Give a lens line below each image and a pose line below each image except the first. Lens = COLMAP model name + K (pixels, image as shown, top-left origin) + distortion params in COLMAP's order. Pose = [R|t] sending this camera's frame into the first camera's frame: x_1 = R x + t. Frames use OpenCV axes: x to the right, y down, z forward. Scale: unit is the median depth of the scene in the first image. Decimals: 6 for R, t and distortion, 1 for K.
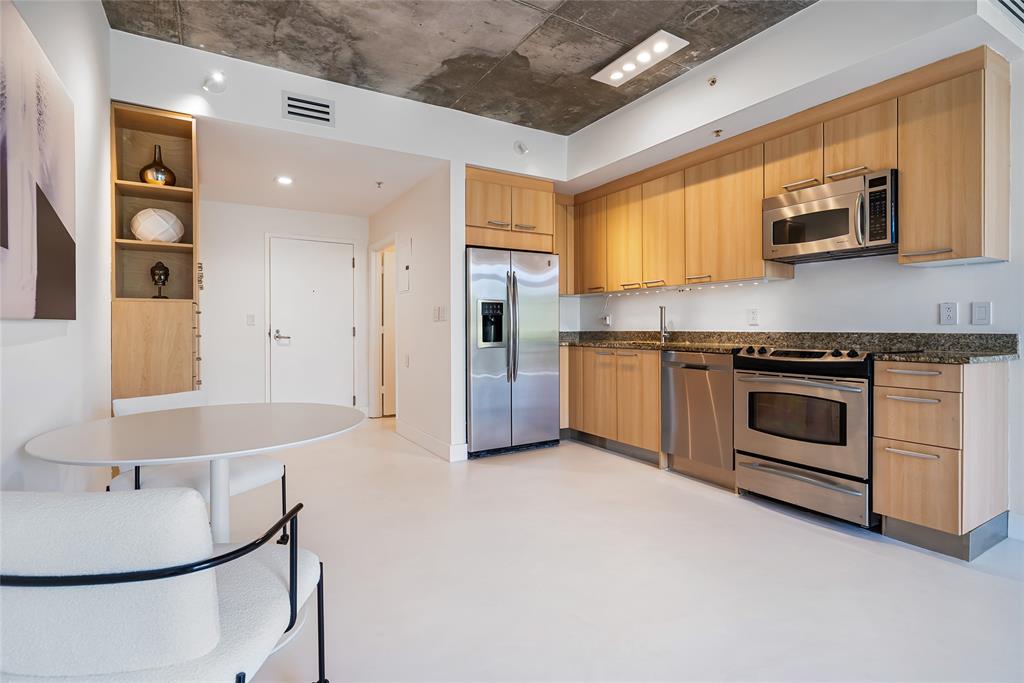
lens RADIAL K [[501.6, 0, 511.8], [0, 501.6, 334.1], [0, 0, 1]] dist [-0.003329, -0.001344]
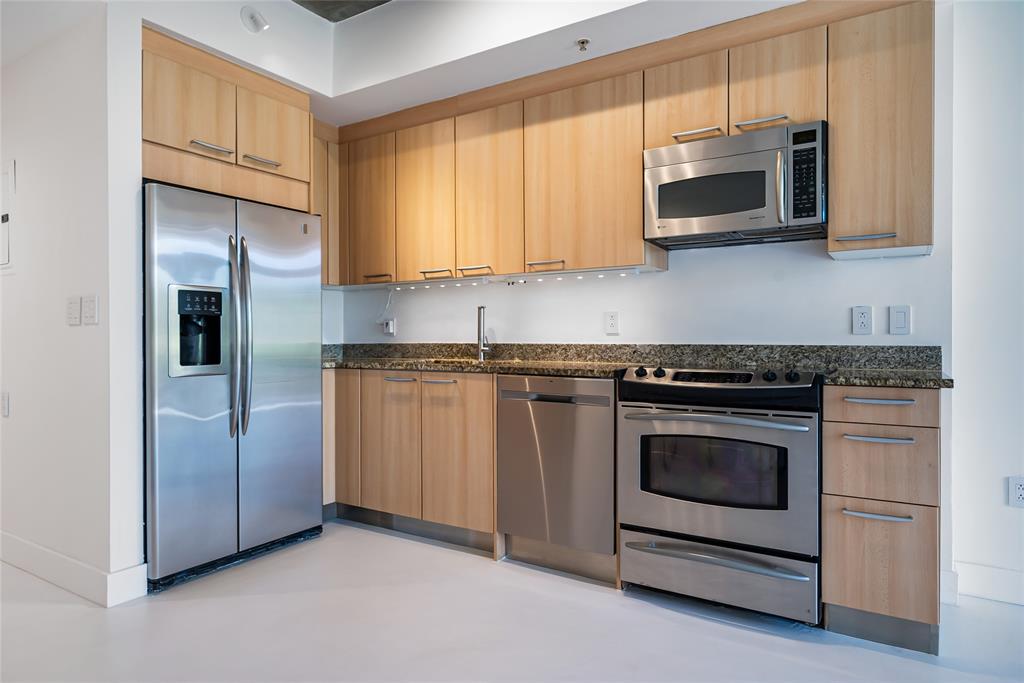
lens RADIAL K [[626.0, 0, 506.1], [0, 626.0, 340.8], [0, 0, 1]] dist [0.003827, 0.000198]
pose [[0.900926, -0.001437, 0.433971, -0.037454], [0.005242, 0.999958, -0.007571, -0.003367], [-0.433941, 0.009096, 0.900895, 0.273649]]
